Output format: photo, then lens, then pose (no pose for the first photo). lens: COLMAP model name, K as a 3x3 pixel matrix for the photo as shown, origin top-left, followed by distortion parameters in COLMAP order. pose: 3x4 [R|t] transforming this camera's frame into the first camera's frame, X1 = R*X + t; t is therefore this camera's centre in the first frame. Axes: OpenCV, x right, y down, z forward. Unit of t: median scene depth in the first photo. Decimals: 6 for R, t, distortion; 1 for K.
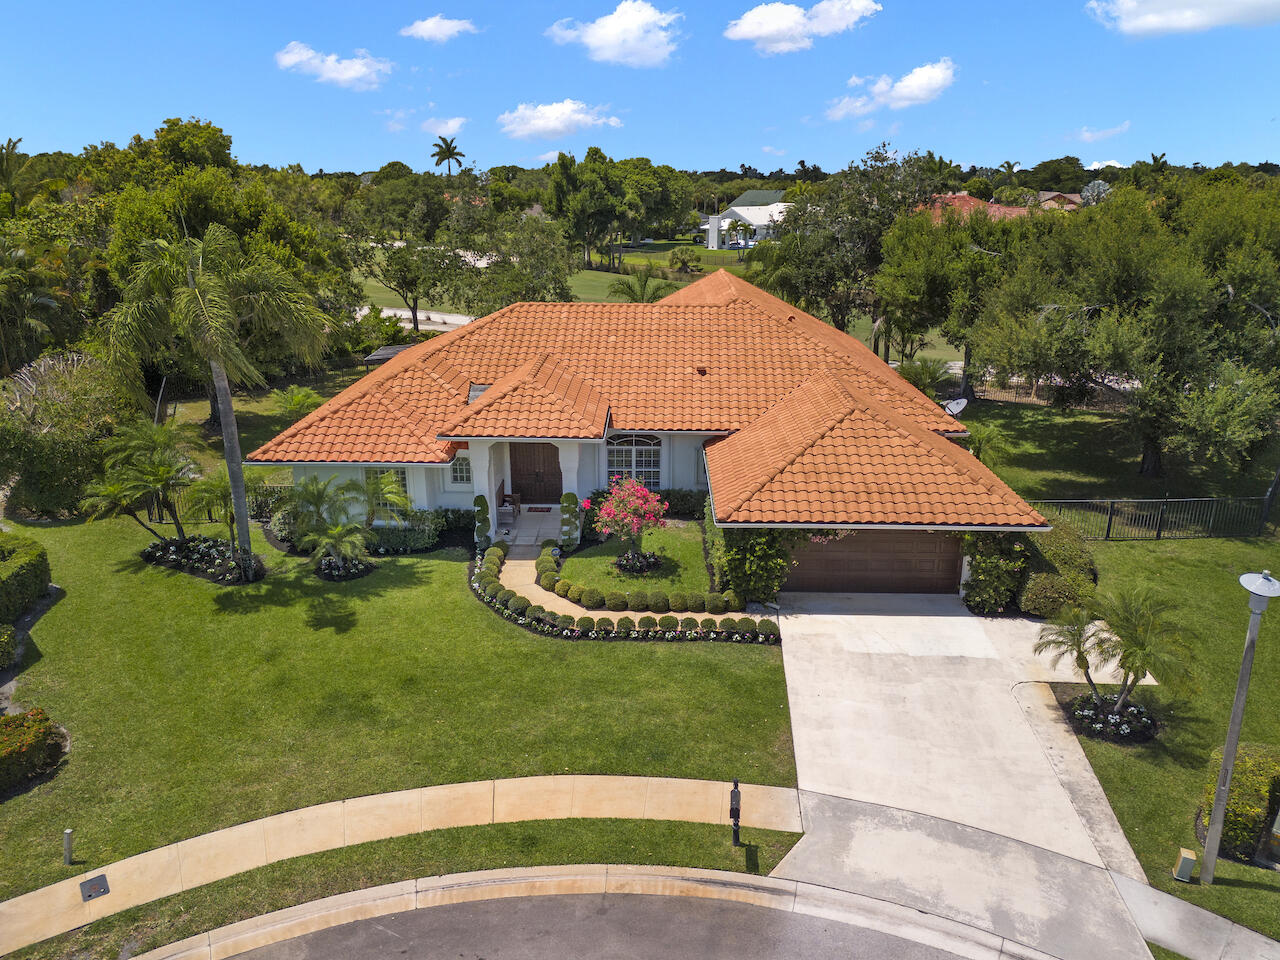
lens RADIAL K [[929.7, 0, 640.0], [0, 929.7, 480.0], [0, 0, 1]] dist [0.019695, -0.002134]
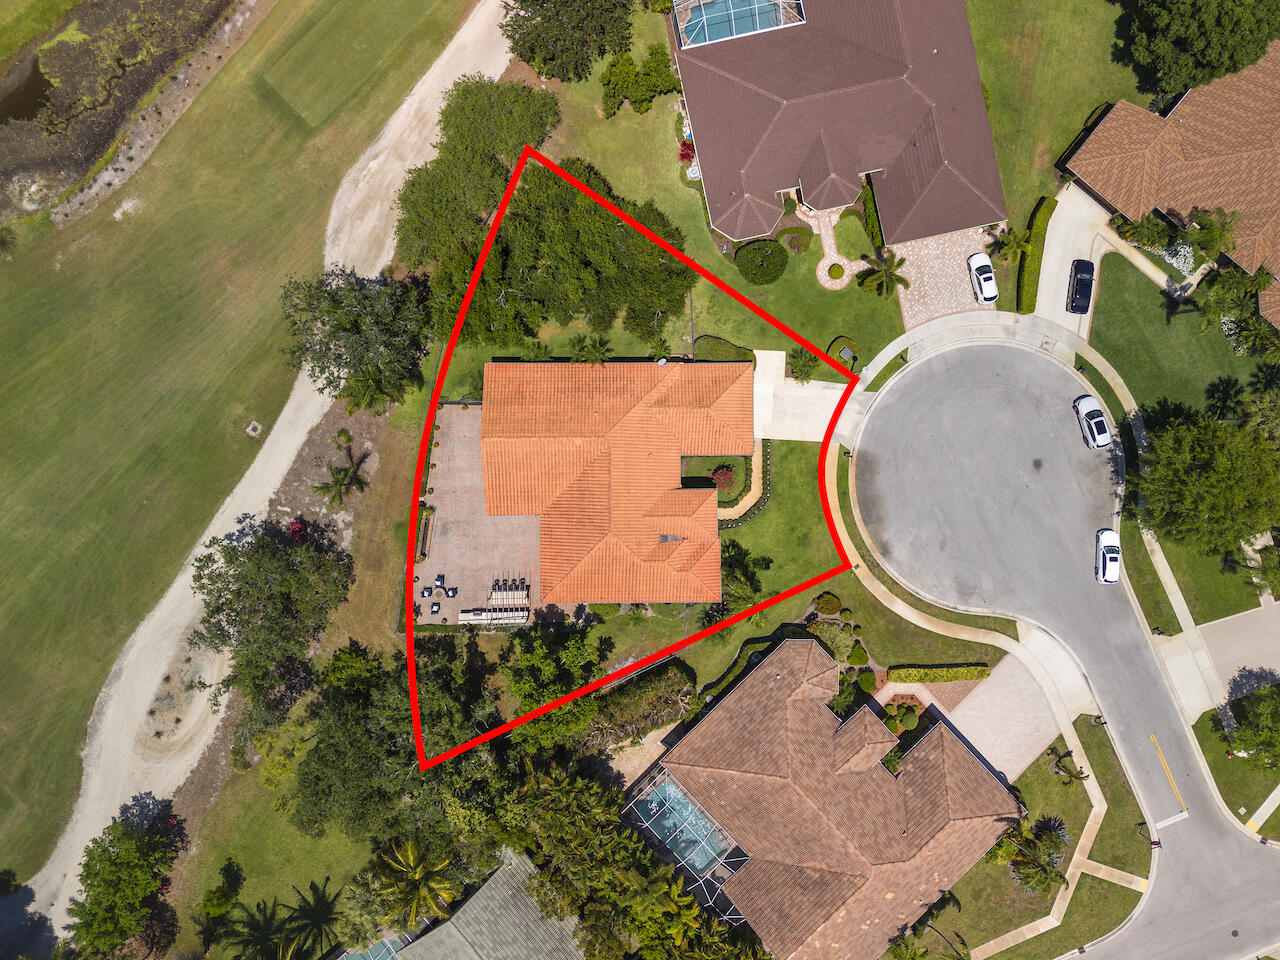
lens RADIAL K [[929.7, 0, 640.0], [0, 929.7, 480.0], [0, 0, 1]] dist [0.019695, -0.002134]
pose [[-0.027628, -0.999475, -0.016923, 0.057013], [0.286088, -0.024127, 0.957899, -3.374095], [-0.957805, 0.021623, 0.286605, 0.383524]]
